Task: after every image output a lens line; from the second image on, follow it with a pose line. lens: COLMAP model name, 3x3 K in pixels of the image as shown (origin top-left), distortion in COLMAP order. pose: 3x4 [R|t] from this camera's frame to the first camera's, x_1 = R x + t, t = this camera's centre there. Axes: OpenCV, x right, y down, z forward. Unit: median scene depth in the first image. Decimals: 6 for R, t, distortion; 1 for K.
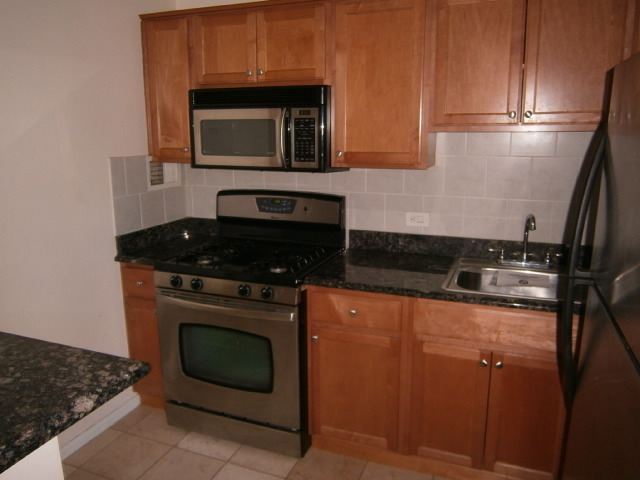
lens RADIAL K [[513.0, 0, 318.0], [0, 513.0, 239.6], [0, 0, 1]] dist [-0.034783, 0.063654]
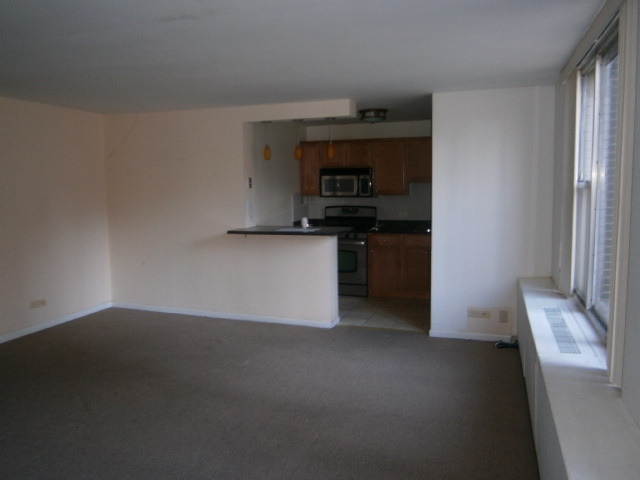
lens RADIAL K [[513.0, 0, 321.1], [0, 513.0, 239.1], [0, 0, 1]] dist [-0.034783, 0.063654]
pose [[0.998599, -0.010929, 0.051784, -0.401585], [0.016590, 0.993772, -0.110187, 0.396469], [-0.050257, 0.110892, 0.992561, -1.734239]]
